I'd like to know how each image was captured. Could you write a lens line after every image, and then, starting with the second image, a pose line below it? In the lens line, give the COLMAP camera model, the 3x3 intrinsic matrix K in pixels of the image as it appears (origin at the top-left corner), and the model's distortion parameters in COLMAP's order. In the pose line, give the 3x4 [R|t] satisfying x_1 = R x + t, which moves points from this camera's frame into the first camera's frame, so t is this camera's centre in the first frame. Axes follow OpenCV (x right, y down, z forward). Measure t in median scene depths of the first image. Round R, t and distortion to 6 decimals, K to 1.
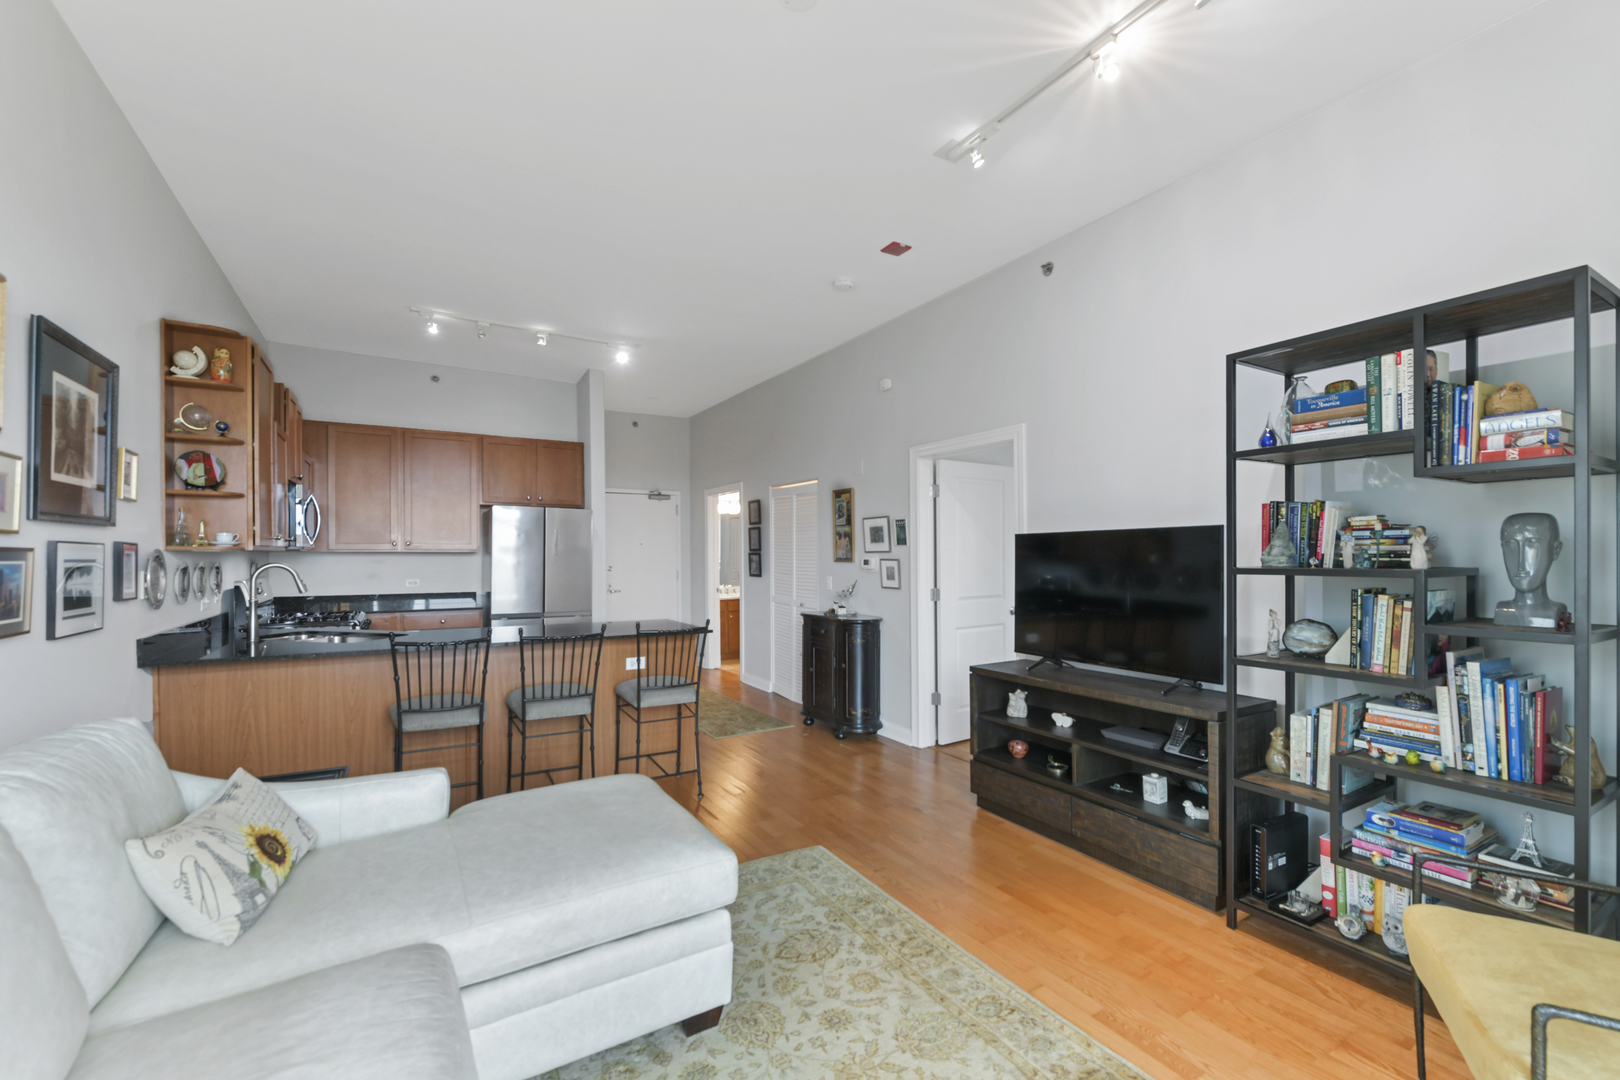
lens RADIAL K [[660.8, 0, 810.8], [0, 660.8, 542.1], [0, 0, 1]] dist [-0.011559, 0.000426]
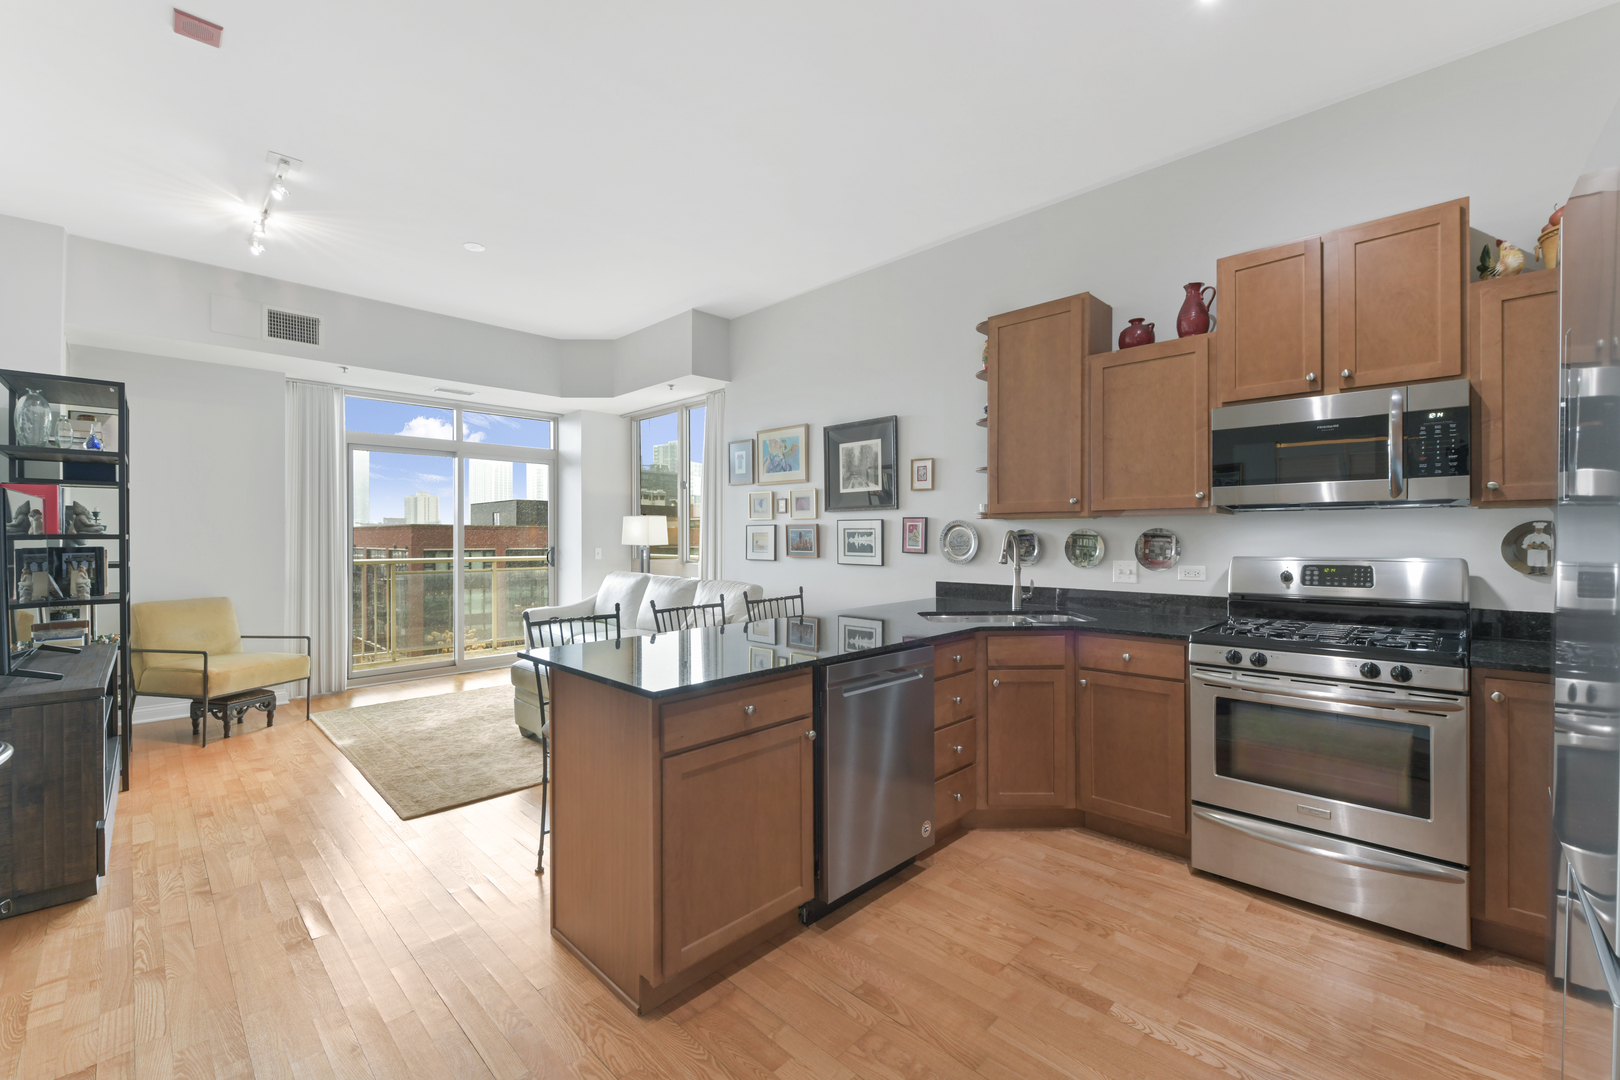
lens RADIAL K [[660.8, 0, 810.8], [0, 660.8, 542.1], [0, 0, 1]] dist [-0.011559, 0.000426]
pose [[-0.970534, 0.003375, -0.240939, -0.516236], [0.003753, 0.999992, -0.001109, 0.076461], [0.240934, -0.001980, -0.970540, 3.156684]]
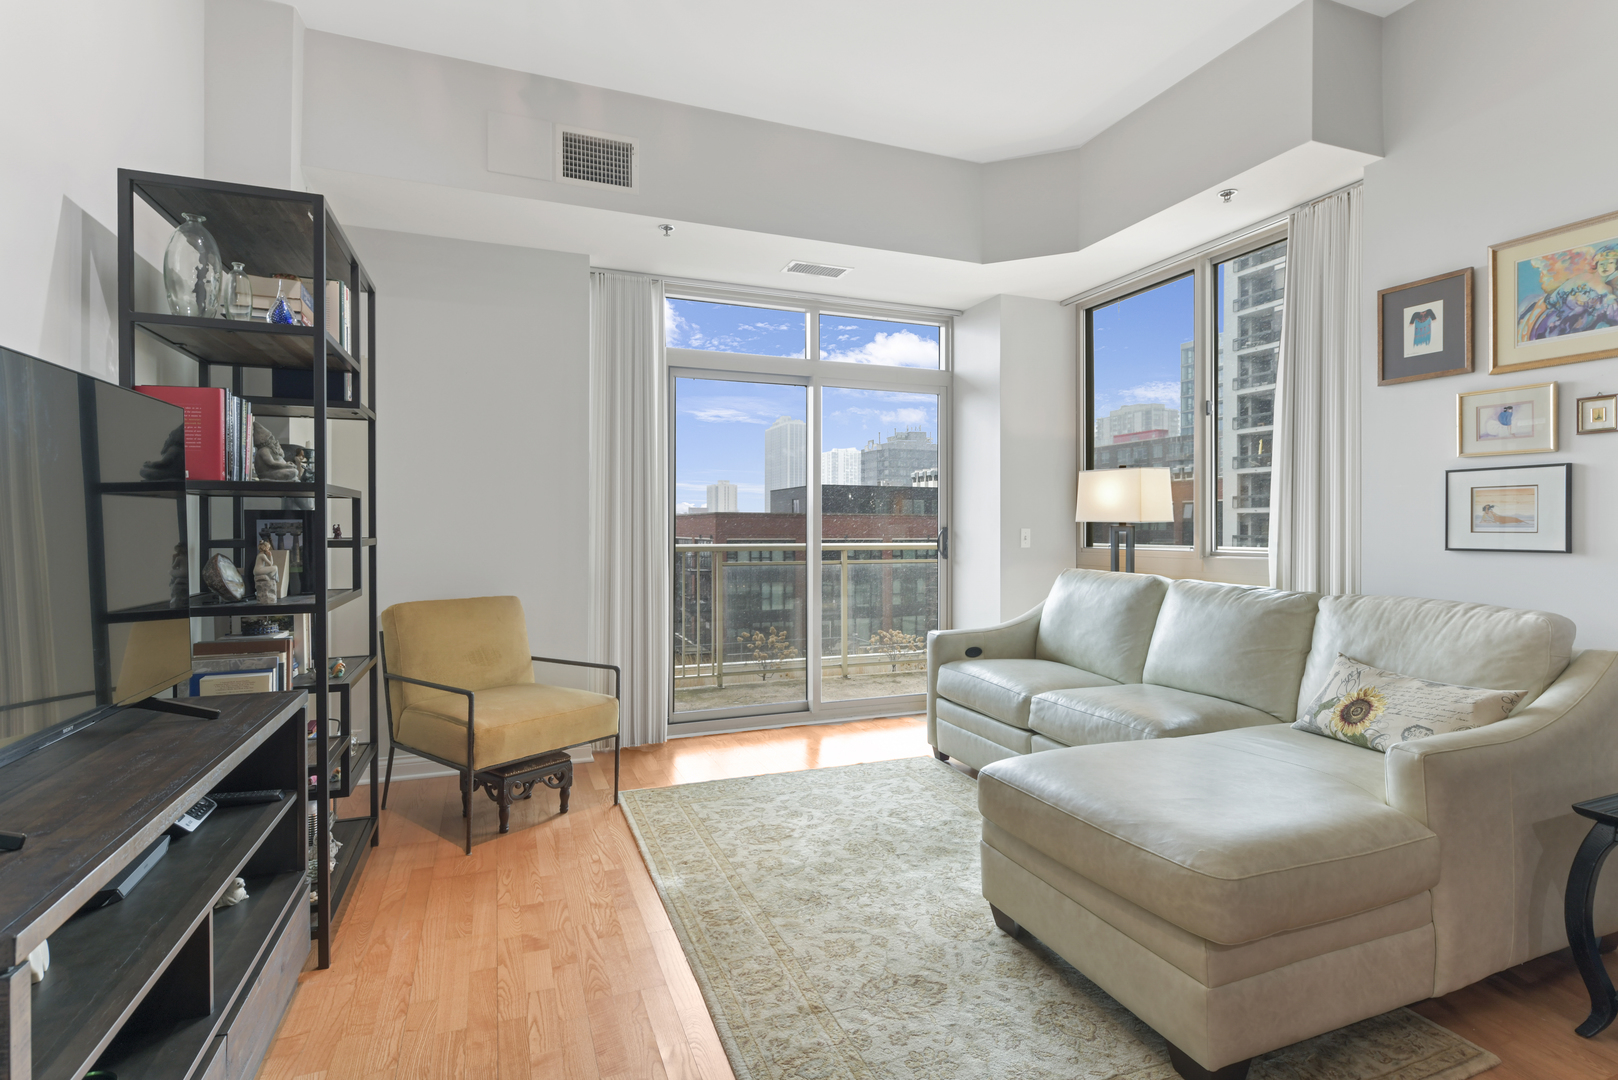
lens RADIAL K [[761.9, 0, 809.0], [0, 761.9, 540.0], [0, 0, 1]] dist [0.000791, -0.000076]
pose [[-0.984894, -0.002180, 0.173147, -0.053063], [-0.000969, 0.999974, 0.007077, 0.116492], [-0.173158, 0.006803, -0.984871, 2.048660]]
